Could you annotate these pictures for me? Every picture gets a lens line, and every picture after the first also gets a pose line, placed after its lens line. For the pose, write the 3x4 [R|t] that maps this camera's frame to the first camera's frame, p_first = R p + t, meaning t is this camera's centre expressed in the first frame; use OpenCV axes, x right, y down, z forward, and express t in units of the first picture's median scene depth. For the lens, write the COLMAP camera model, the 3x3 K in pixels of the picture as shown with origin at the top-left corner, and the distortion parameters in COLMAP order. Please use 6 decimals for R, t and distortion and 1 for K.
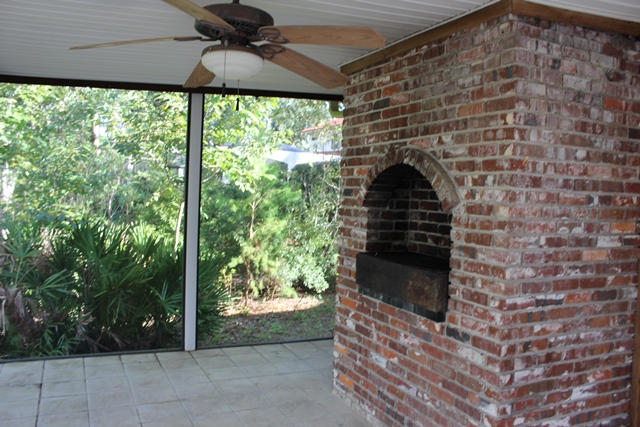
lens RADIAL K [[538.6, 0, 320.0], [0, 538.6, 213.5], [0, 0, 1]] dist [-0.177003, 0.166563]
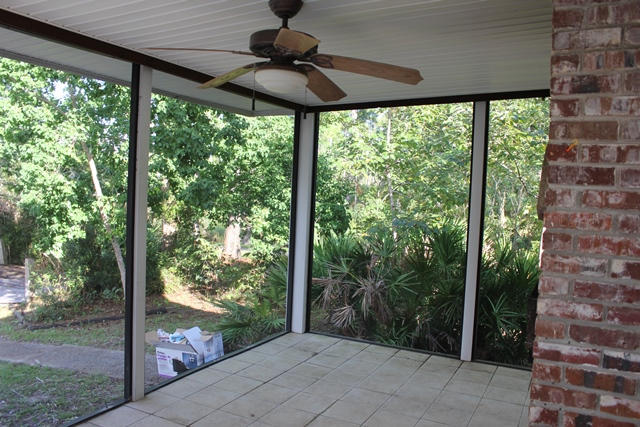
lens RADIAL K [[538.6, 0, 320.0], [0, 538.6, 213.5], [0, 0, 1]] dist [-0.177003, 0.166563]
pose [[0.619403, 0.029096, -0.784534, 0.695873], [-0.056067, 0.998401, -0.007238, 0.011328], [0.783068, 0.048470, 0.620044, 0.313391]]
